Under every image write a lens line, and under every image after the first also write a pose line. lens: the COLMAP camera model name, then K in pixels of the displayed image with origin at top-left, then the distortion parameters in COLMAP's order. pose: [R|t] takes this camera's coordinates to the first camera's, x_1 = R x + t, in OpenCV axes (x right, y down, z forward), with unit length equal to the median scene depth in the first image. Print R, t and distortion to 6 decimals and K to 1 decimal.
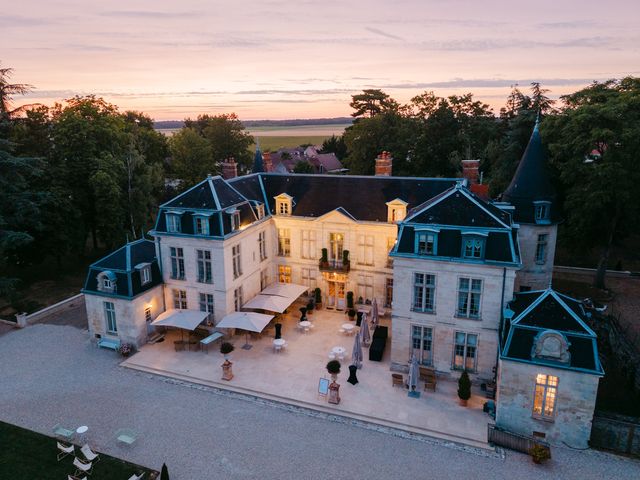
lens RADIAL K [[449.5, 0, 304.4], [0, 449.5, 229.3], [0, 0, 1]] dist [0.057270, -0.078071]
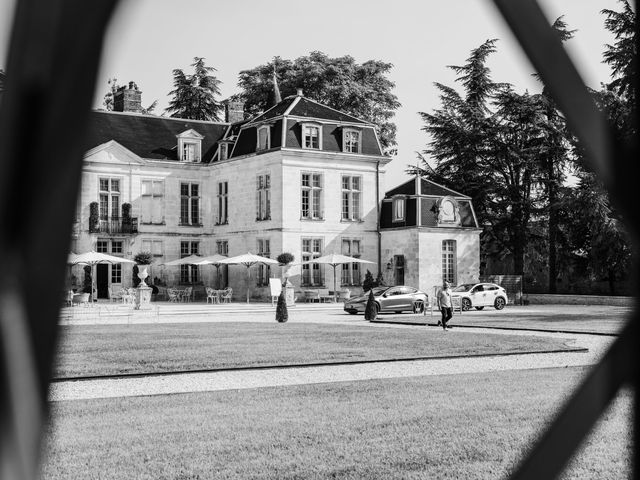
lens RADIAL K [[943.0, 0, 294.5], [0, 943.0, 239.2], [0, 0, 1]] dist [0.041644, -0.064774]
pose [[0.594561, 0.043235, 0.802887, -0.989906], [0.179733, 0.966139, -0.185124, 0.450953], [-0.783705, 0.254373, 0.566658, 0.017711]]
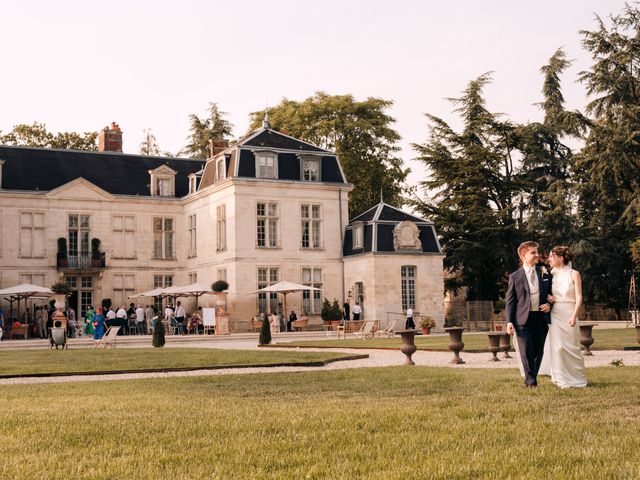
lens RADIAL K [[864.4, 0, 320.0], [0, 864.4, 240.0], [0, 0, 1]] dist [0.027420, 0.028984]
pose [[0.666578, 0.063886, 0.742693, -0.733649], [0.185871, 0.950607, -0.248592, 0.489813], [-0.721890, 0.303751, 0.621779, -0.074141]]
